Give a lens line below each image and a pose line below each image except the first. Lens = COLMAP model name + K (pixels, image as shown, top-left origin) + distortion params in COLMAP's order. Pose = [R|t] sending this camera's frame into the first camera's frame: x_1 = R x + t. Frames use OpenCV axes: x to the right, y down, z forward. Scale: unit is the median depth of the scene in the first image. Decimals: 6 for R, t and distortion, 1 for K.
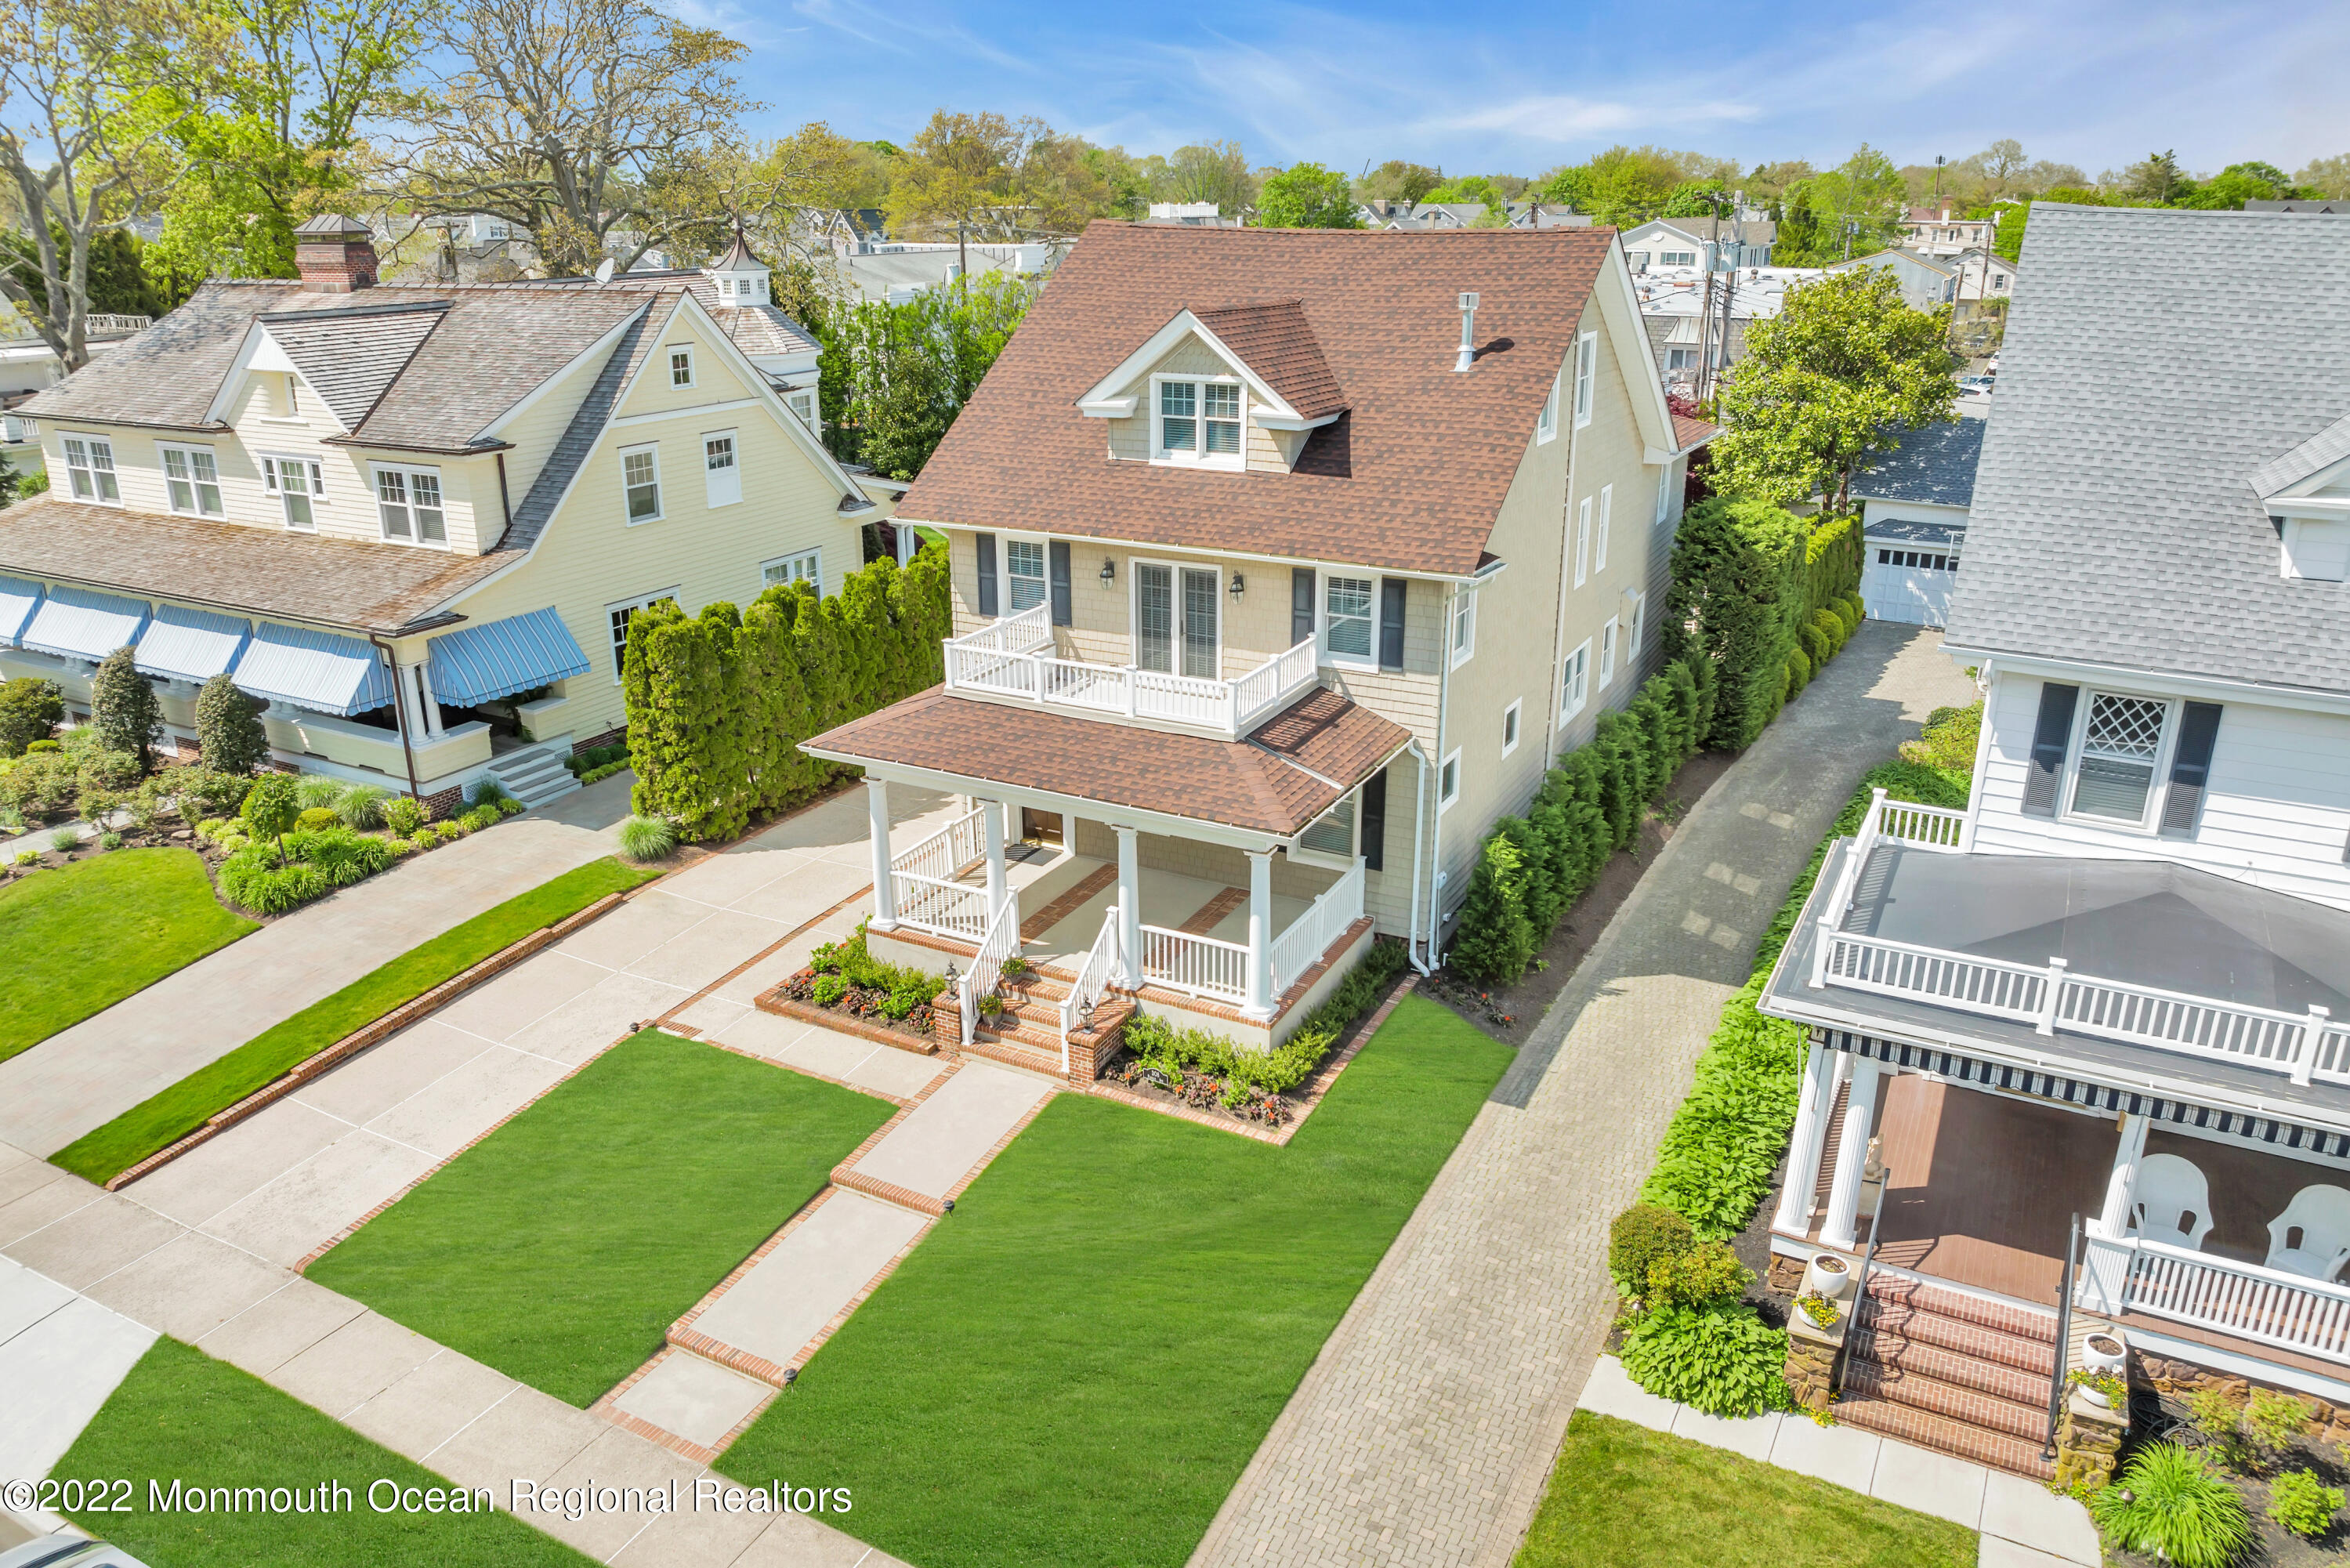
lens RADIAL K [[1652.1, 0, 1175.0], [0, 1652.1, 784.0], [0, 0, 1]] dist [-0.033018, -0.008266]
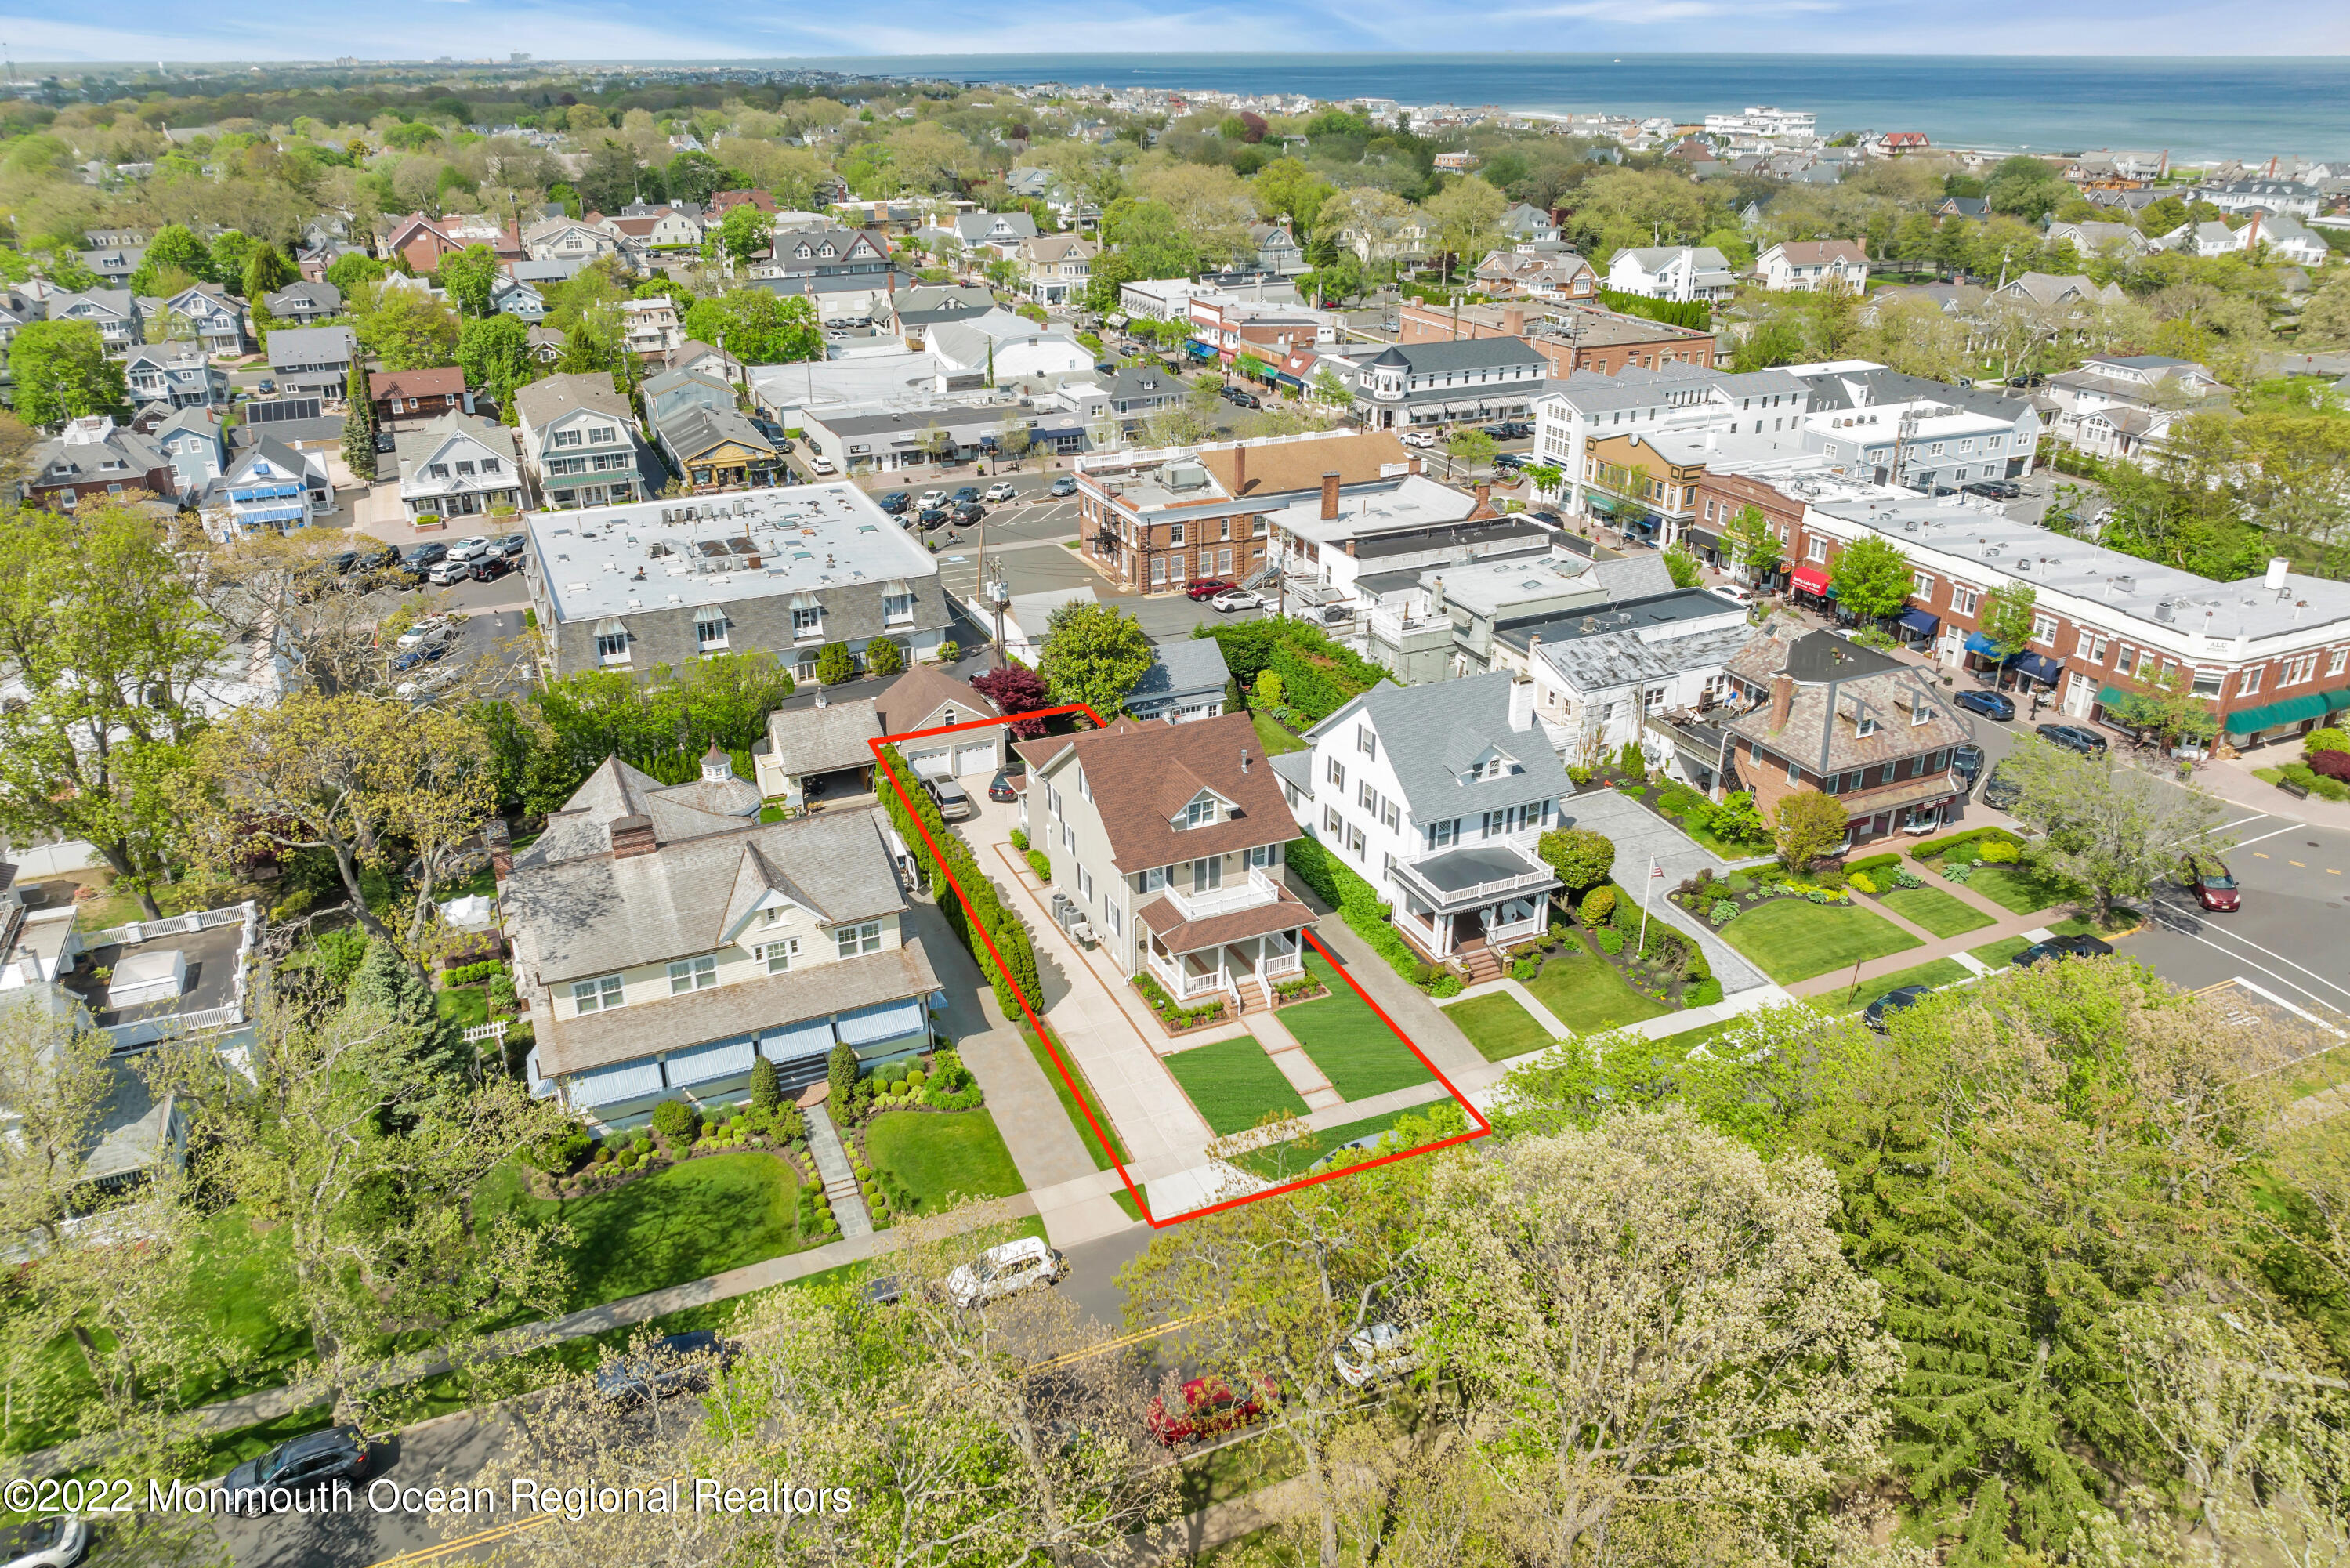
lens RADIAL K [[1652.1, 0, 1175.0], [0, 1652.1, 784.0], [0, 0, 1]] dist [-0.033018, -0.008266]
pose [[0.611112, -0.325407, 0.721562, -2.320393], [0.268195, 0.942791, 0.198034, -0.924388], [-0.744724, 0.072499, 0.663423, -1.102880]]
